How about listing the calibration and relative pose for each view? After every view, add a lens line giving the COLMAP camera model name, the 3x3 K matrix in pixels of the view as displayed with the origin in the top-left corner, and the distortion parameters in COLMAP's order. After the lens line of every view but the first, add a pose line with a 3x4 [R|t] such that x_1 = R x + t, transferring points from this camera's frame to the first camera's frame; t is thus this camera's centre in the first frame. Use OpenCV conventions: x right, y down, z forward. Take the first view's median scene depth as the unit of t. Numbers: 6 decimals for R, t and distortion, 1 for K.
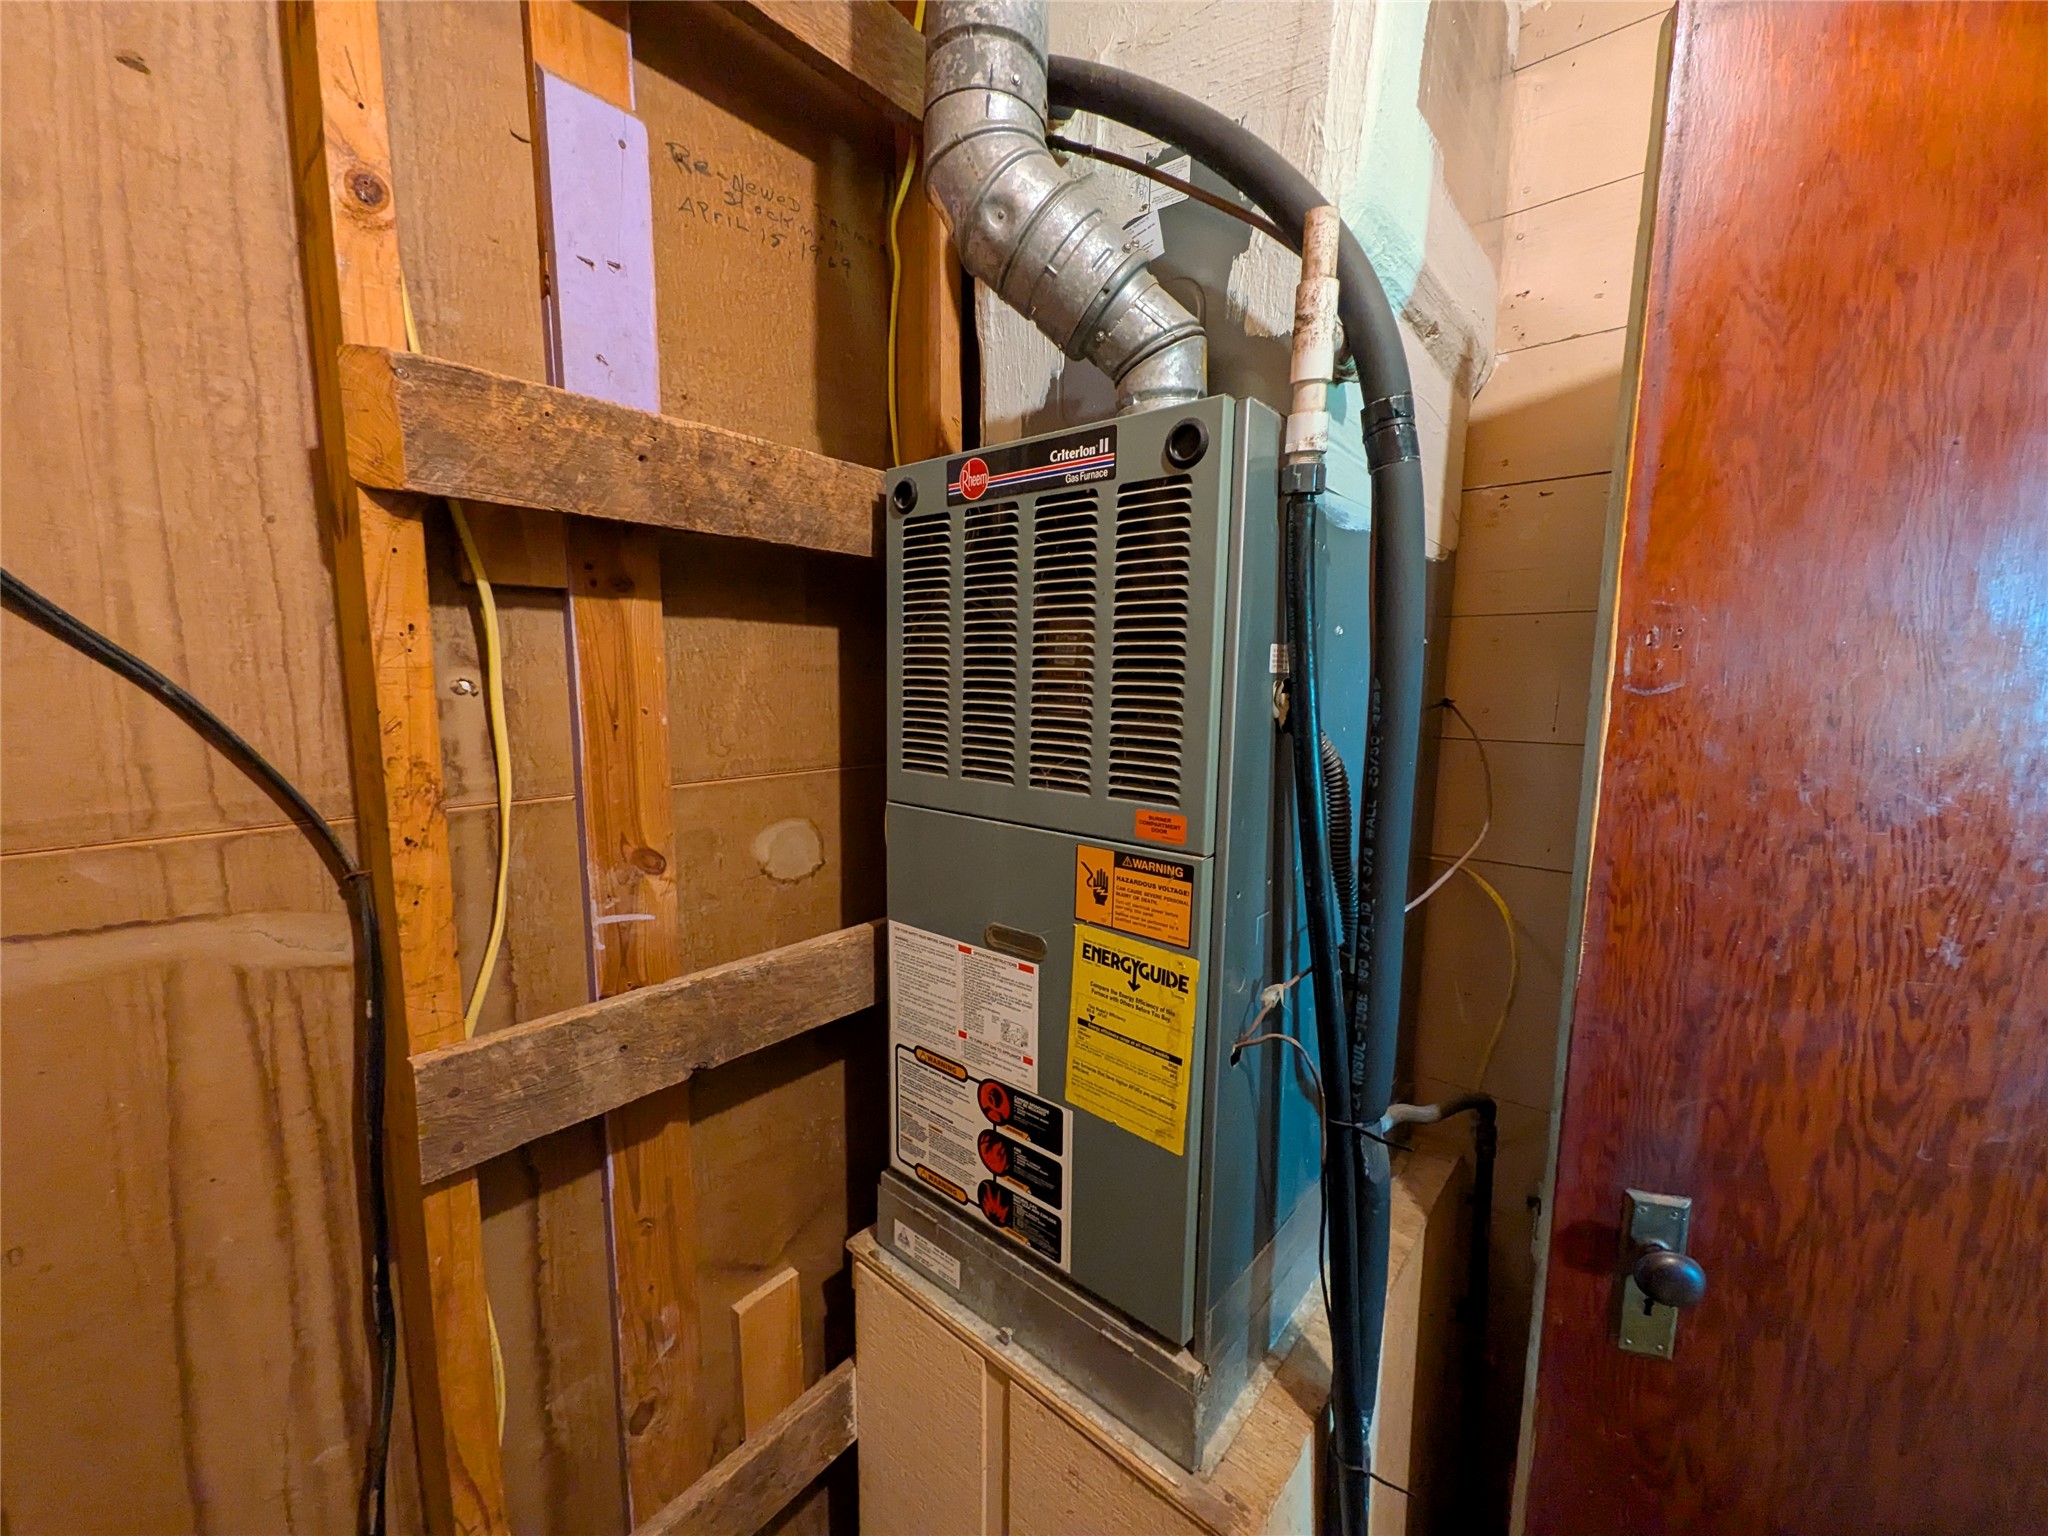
lens RADIAL K [[819.4, 0, 1022.1], [0, 819.4, 774.1], [0, 0, 1]] dist [0.000517, -0.000018]
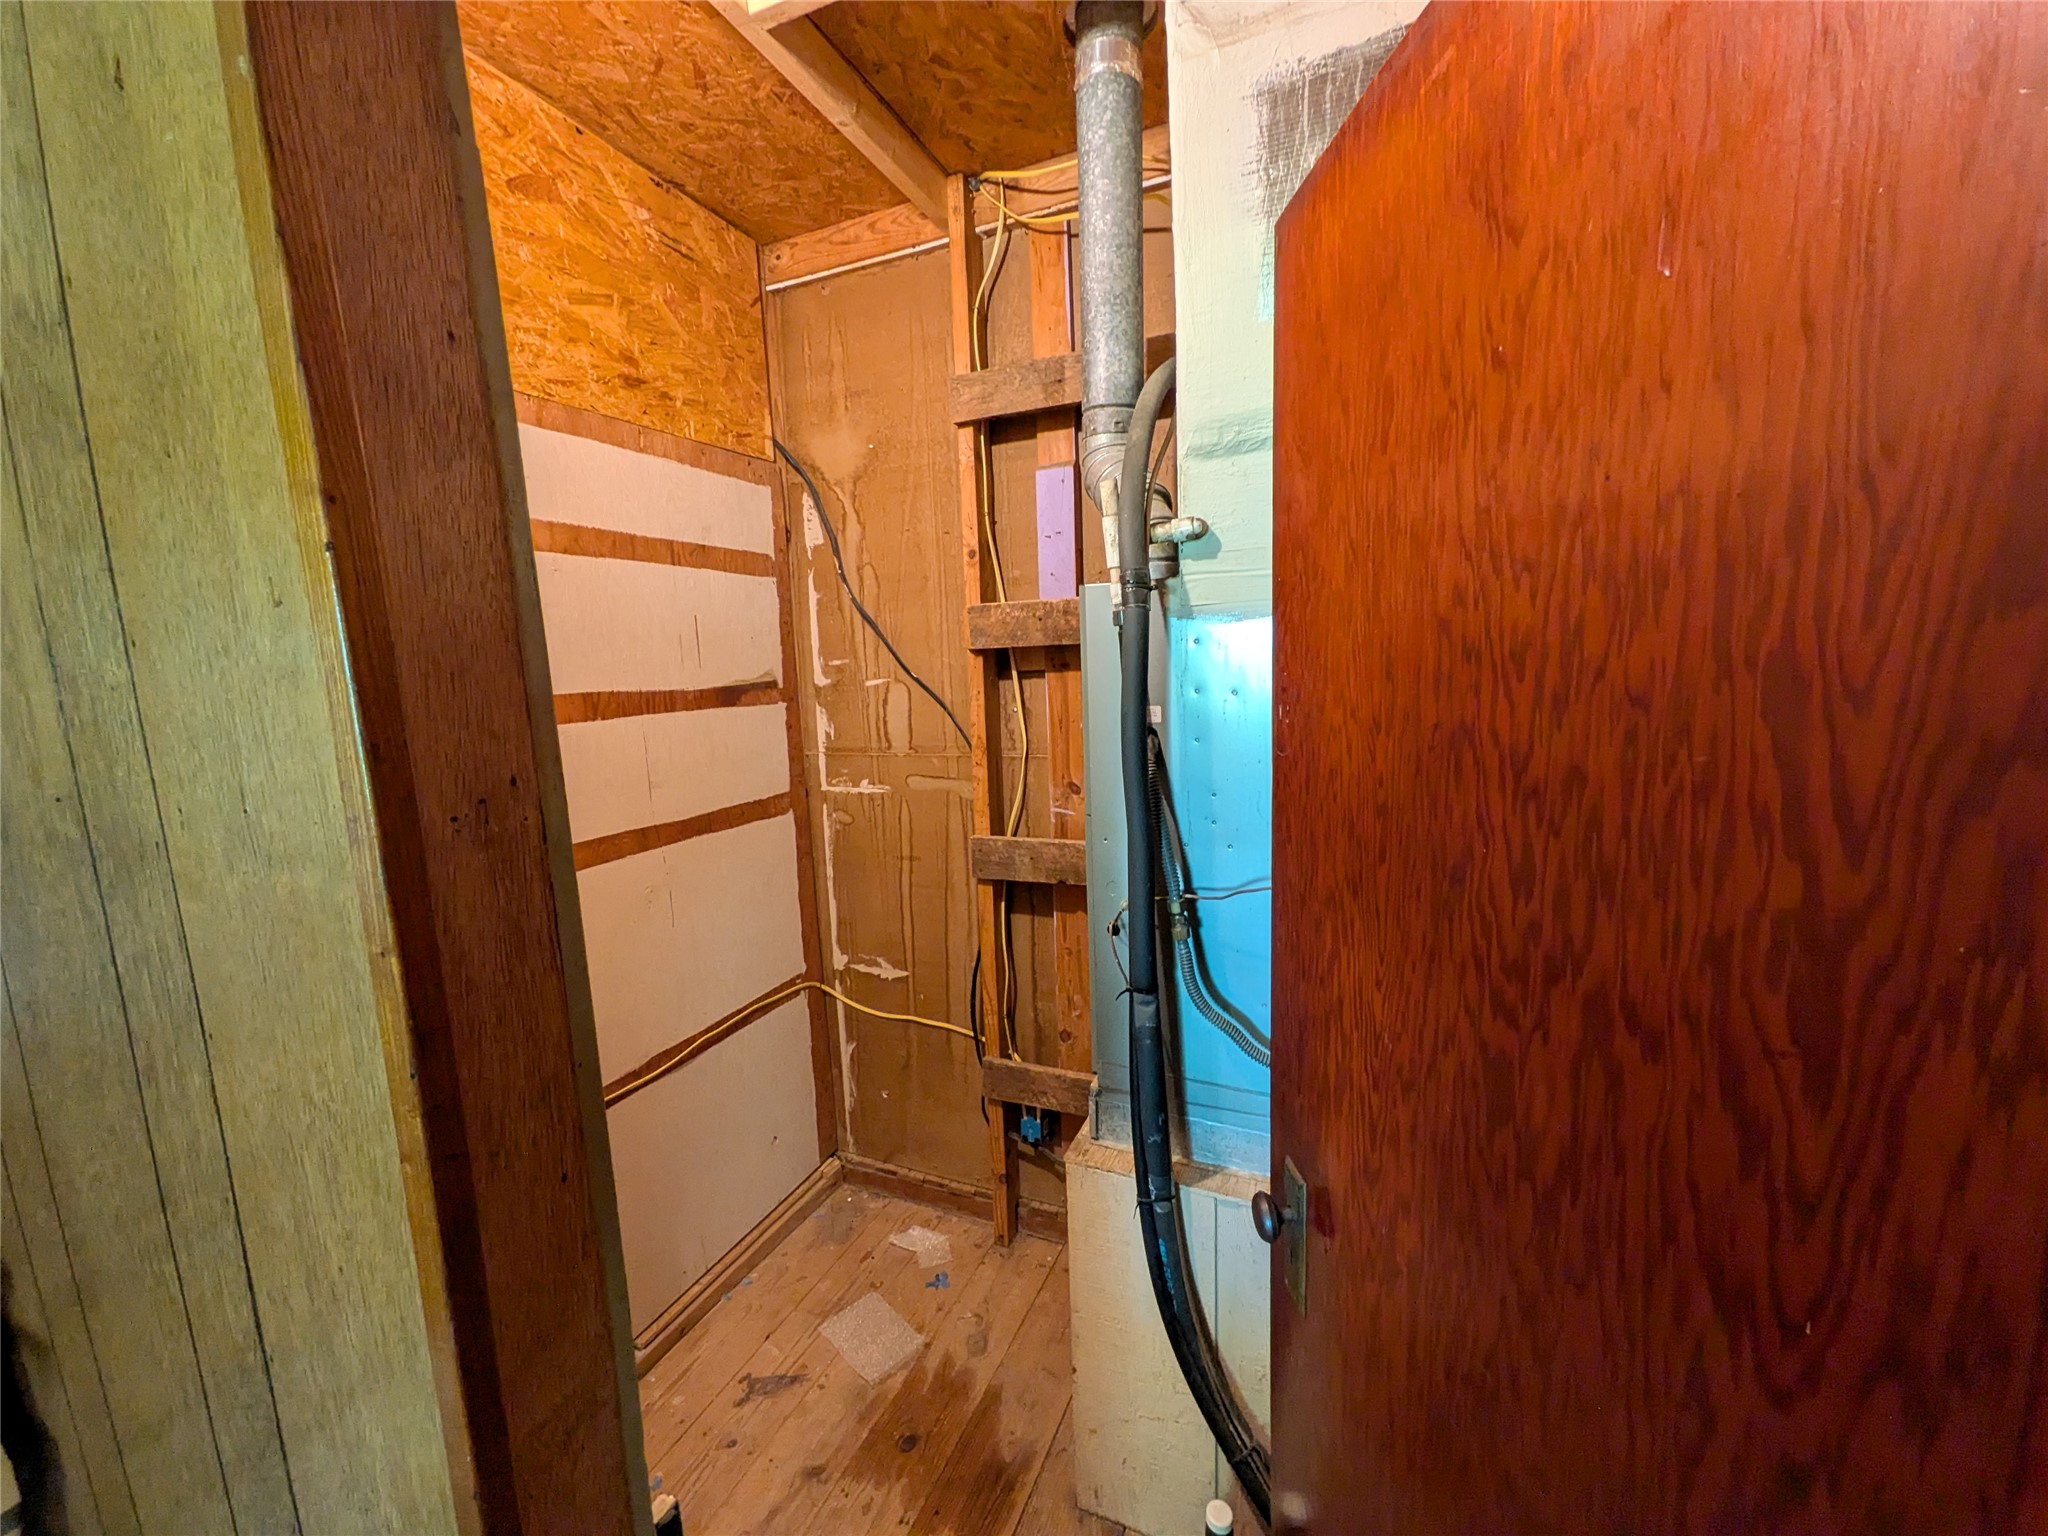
lens RADIAL K [[819.4, 0, 1022.1], [0, 819.4, 774.1], [0, 0, 1]] dist [0.000517, -0.000018]
pose [[0.303272, 0.116311, -0.945779, 1.825143], [-0.080228, 0.992115, 0.096283, -0.152970], [0.949521, 0.046678, 0.310212, 0.201142]]
